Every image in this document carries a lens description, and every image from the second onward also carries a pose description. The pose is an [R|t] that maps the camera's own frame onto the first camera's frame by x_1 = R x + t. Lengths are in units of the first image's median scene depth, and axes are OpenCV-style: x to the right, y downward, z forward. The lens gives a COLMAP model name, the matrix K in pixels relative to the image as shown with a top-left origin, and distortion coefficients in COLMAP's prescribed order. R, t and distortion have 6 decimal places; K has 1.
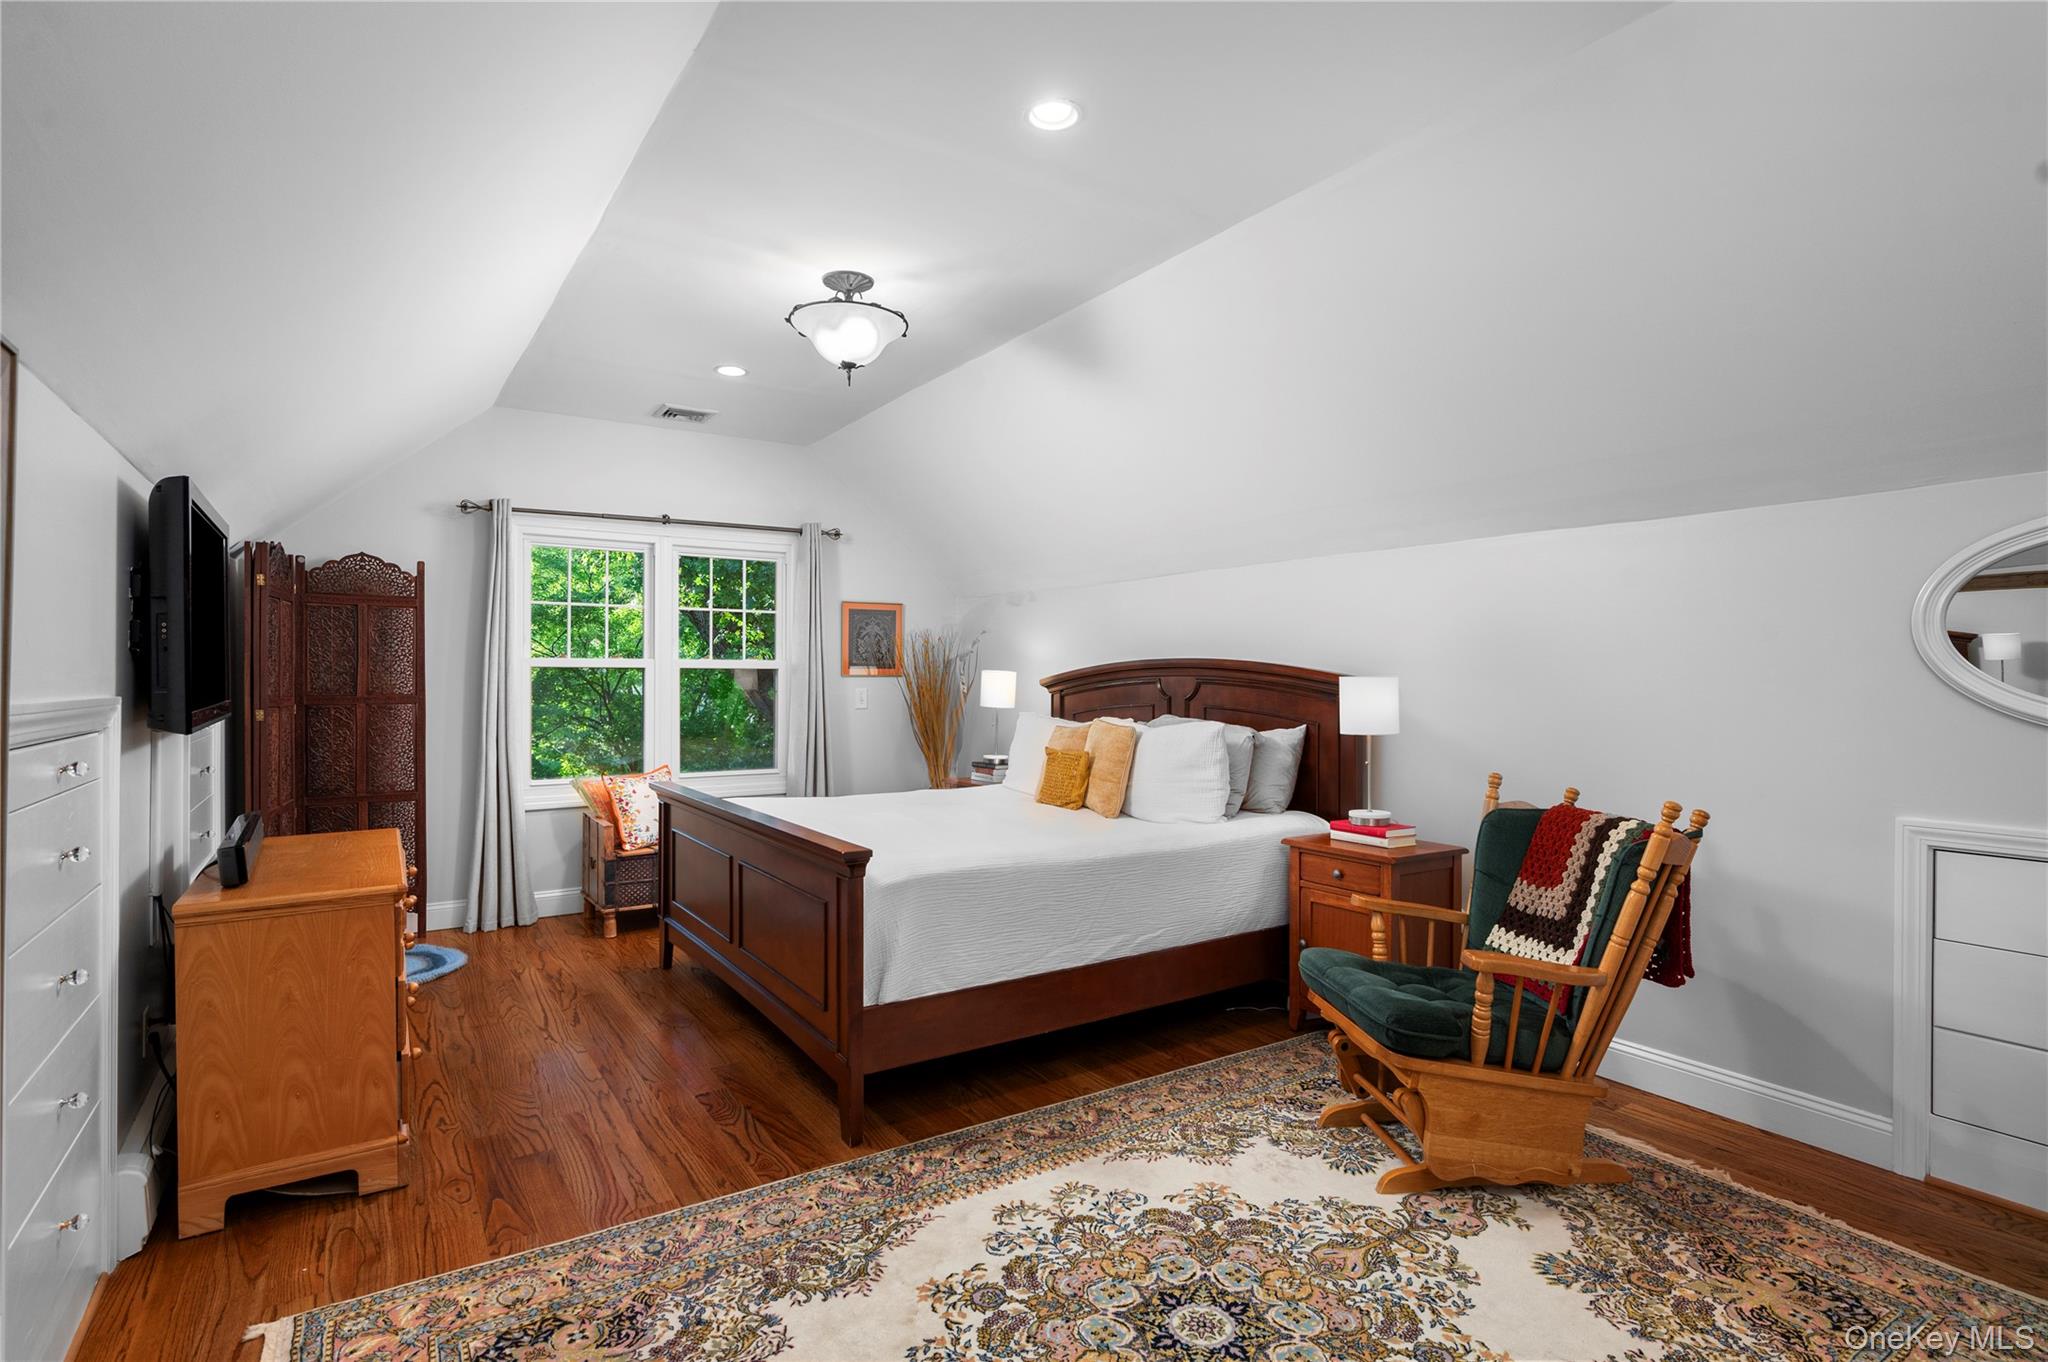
lens RADIAL K [[1004.8, 0, 1027.1], [0, 1004.8, 683.0], [0, 0, 1]] dist [0.002255, 0.000951]
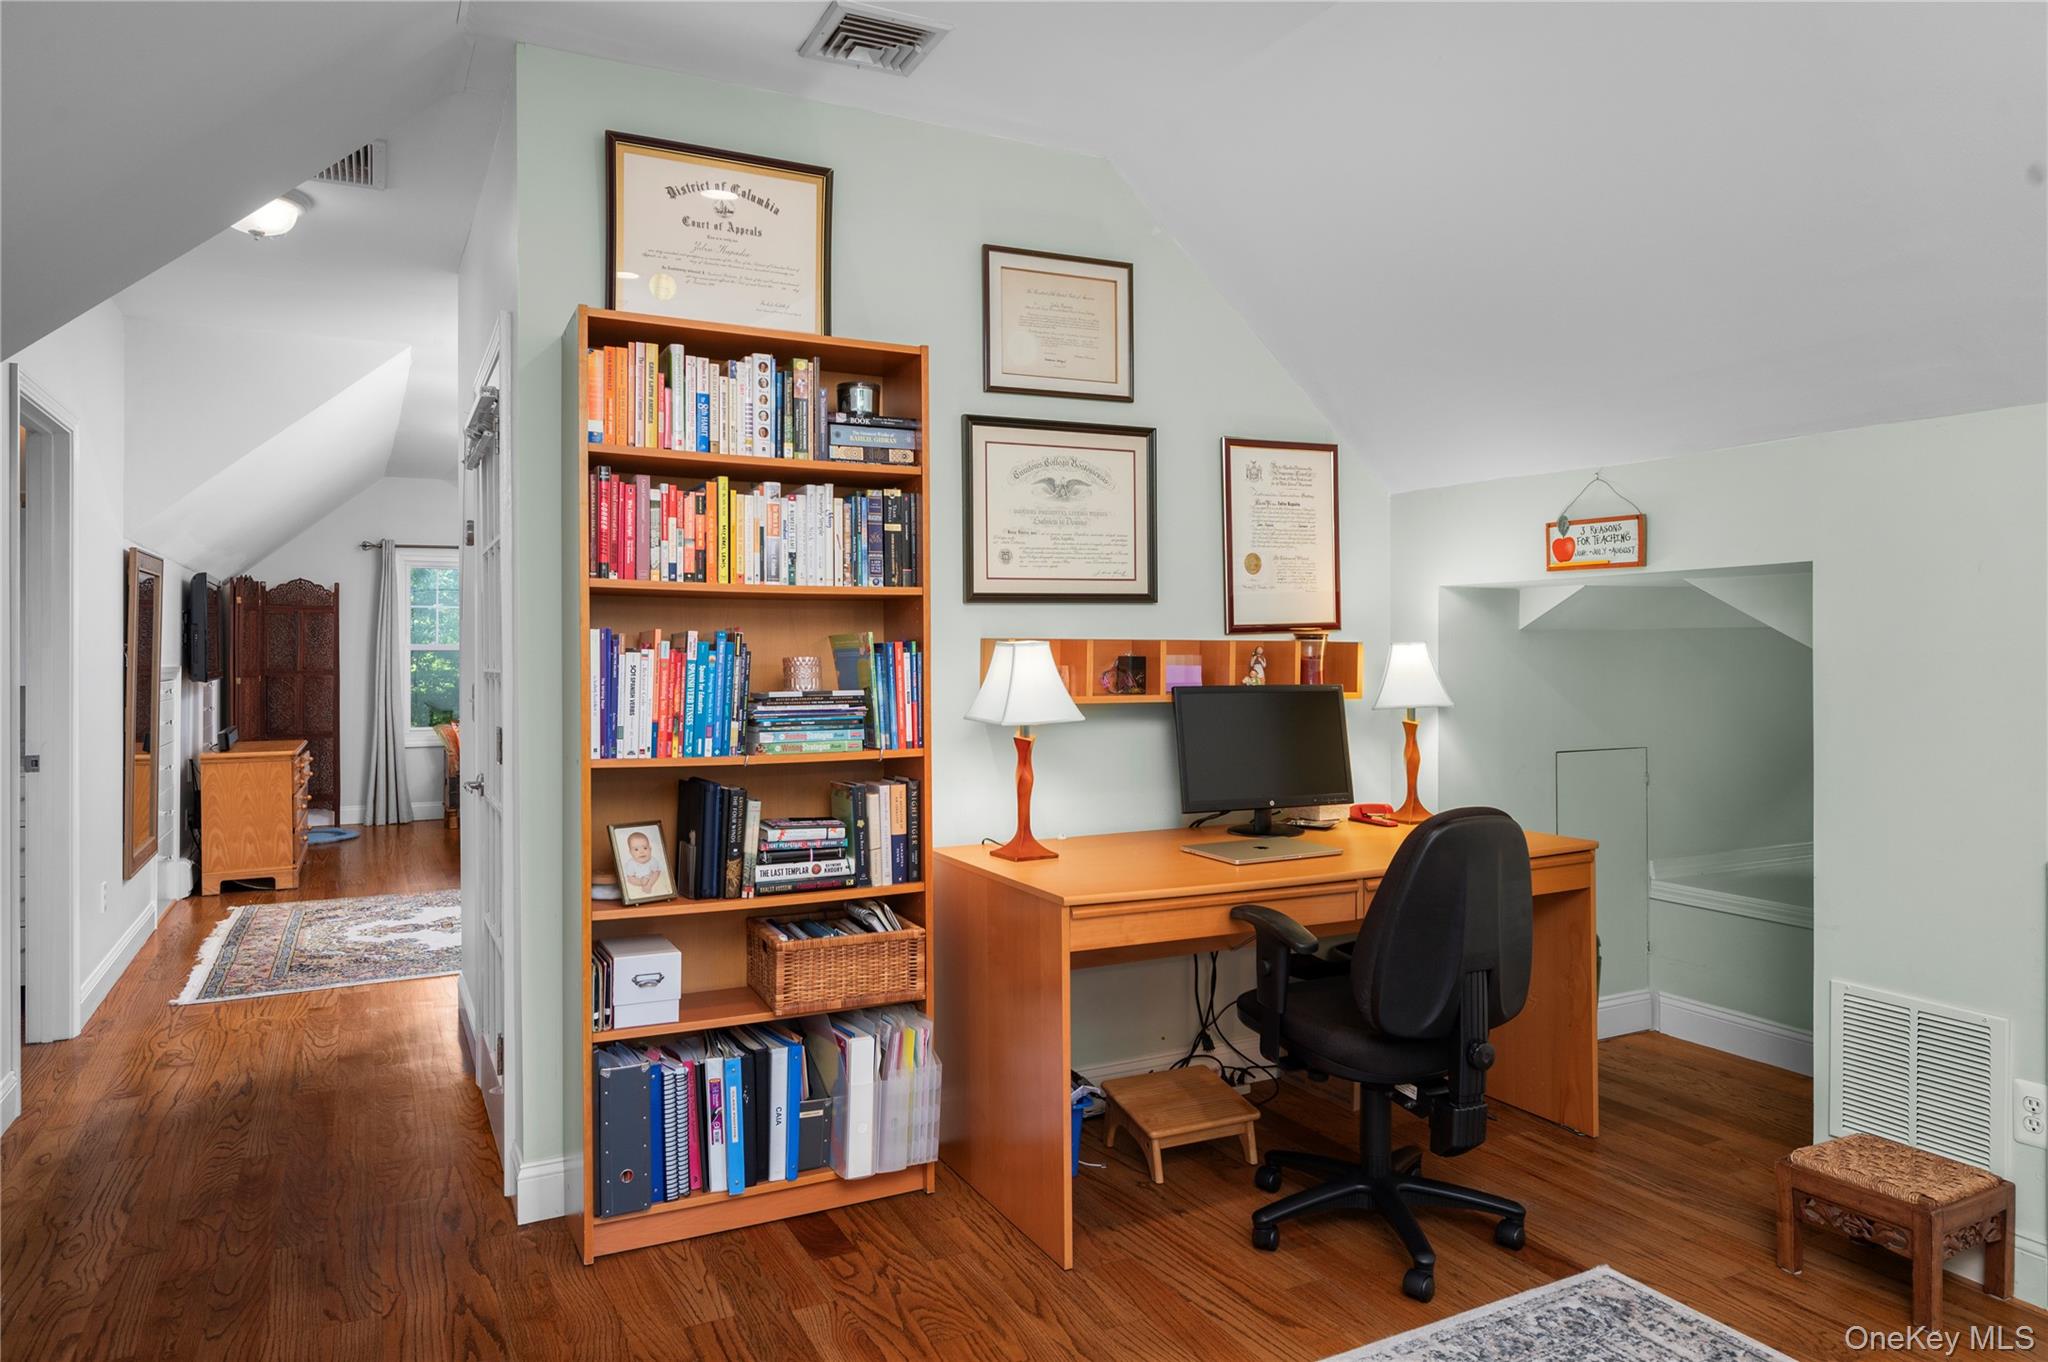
lens RADIAL K [[1271.7, 0, 1019.9], [0, 1271.7, 667.4], [0, 0, 1]] dist [0.001888, -0.000874]
pose [[0.994098, -0.000144, -0.108489, 1.169302], [0.000087, 1.000000, -0.000527, 0.017588], [0.108489, 0.000515, 0.994097, -1.482148]]
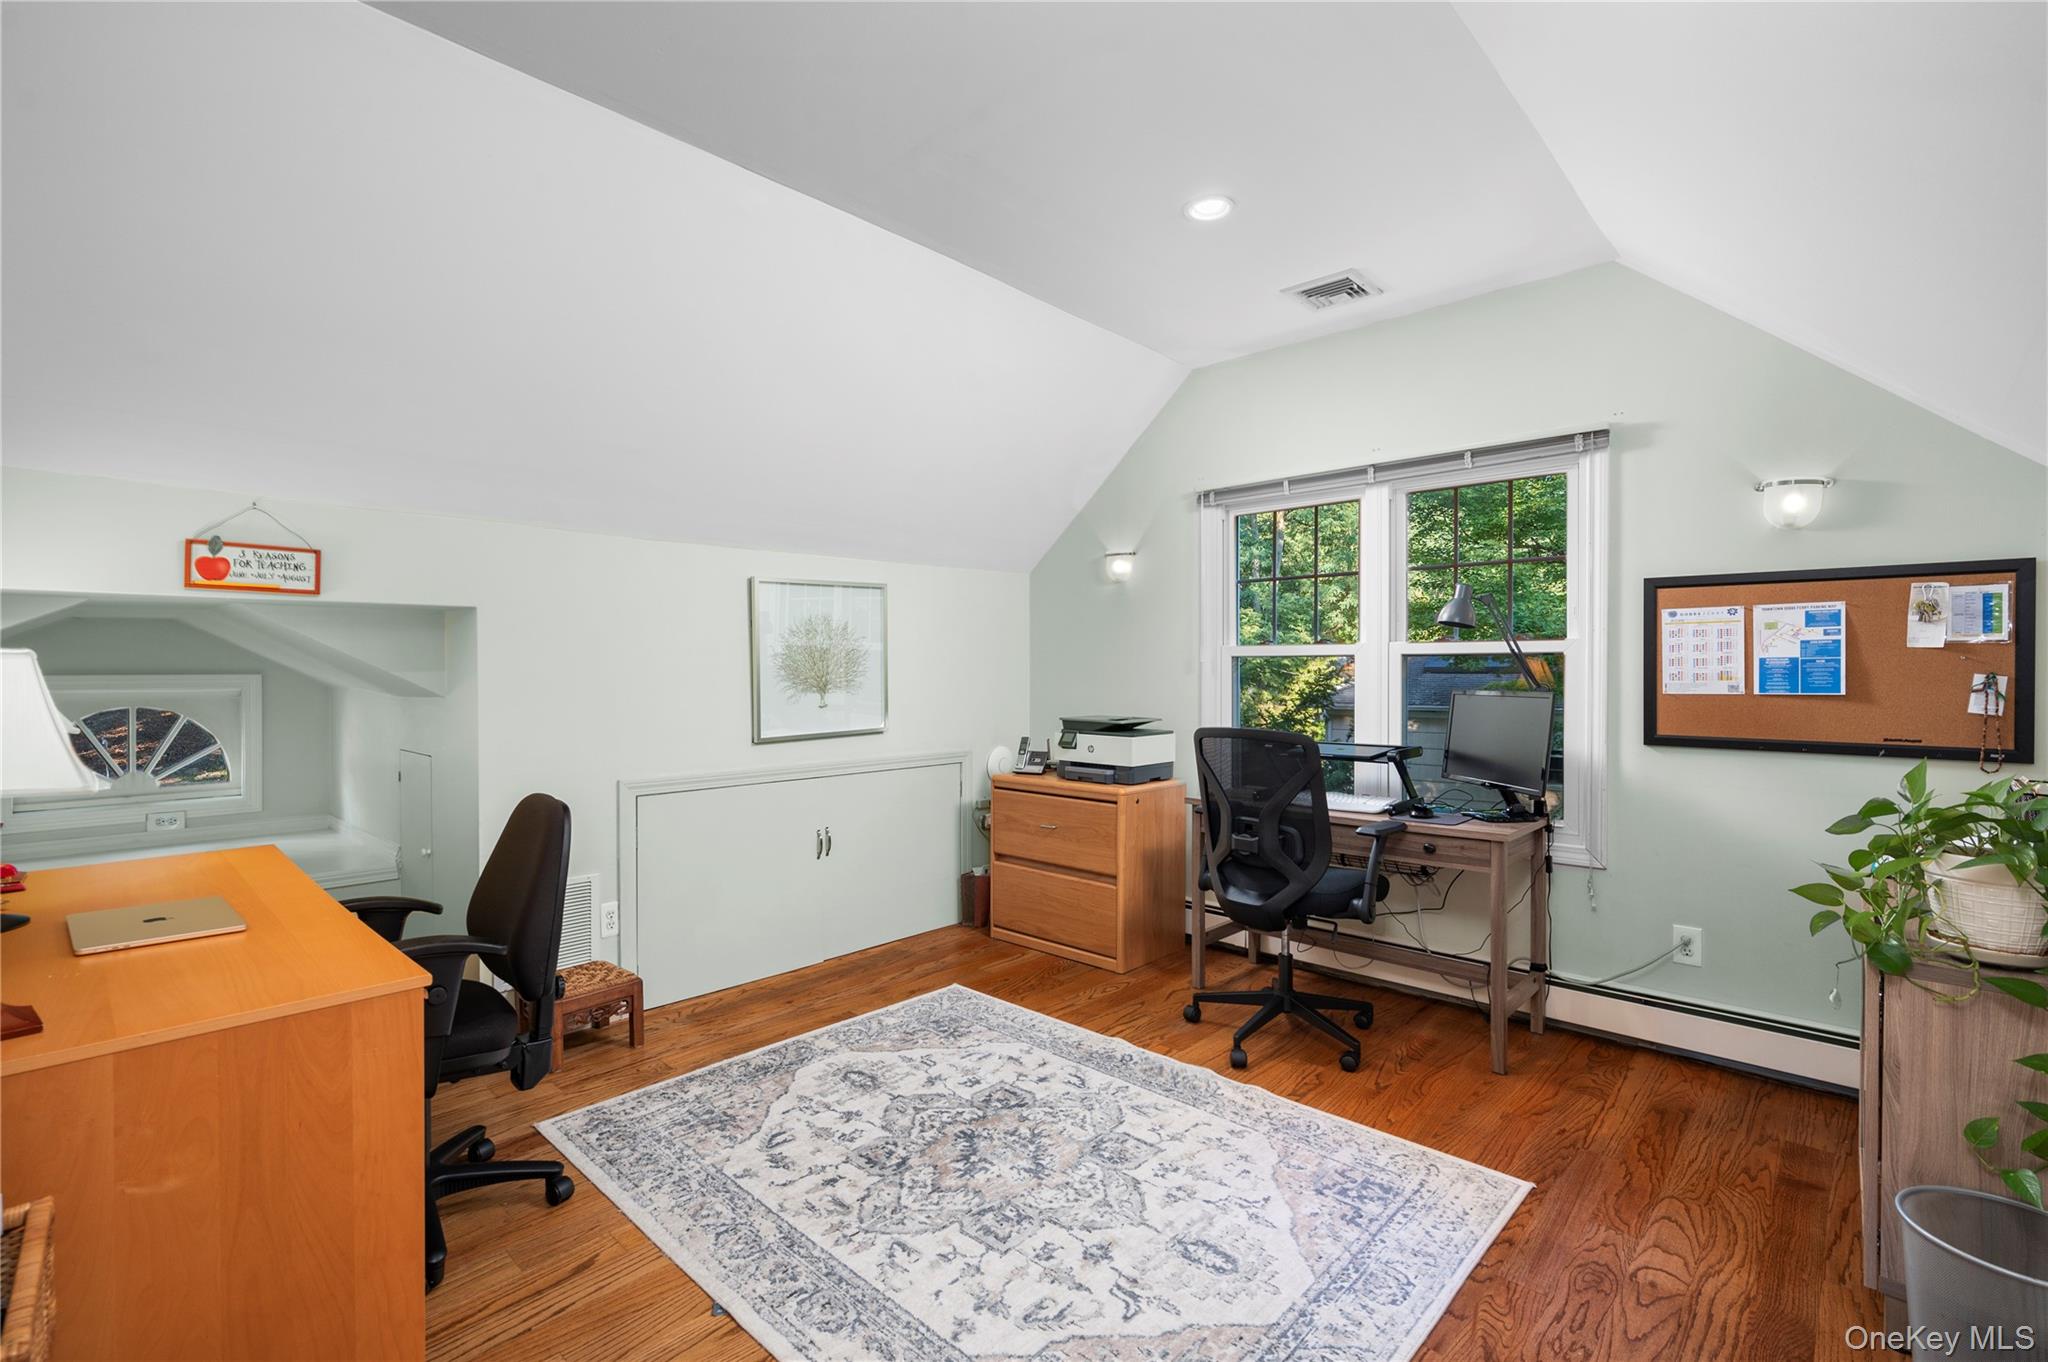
lens RADIAL K [[924.9, 0, 1026.3], [0, 924.9, 673.1], [0, 0, 1]] dist [0.000725, 0.000502]
pose [[-0.232478, -0.006229, 0.972582, -3.087032], [0.011830, 0.999887, 0.009232, -0.048327], [-0.972530, 0.013652, -0.232378, 2.985098]]
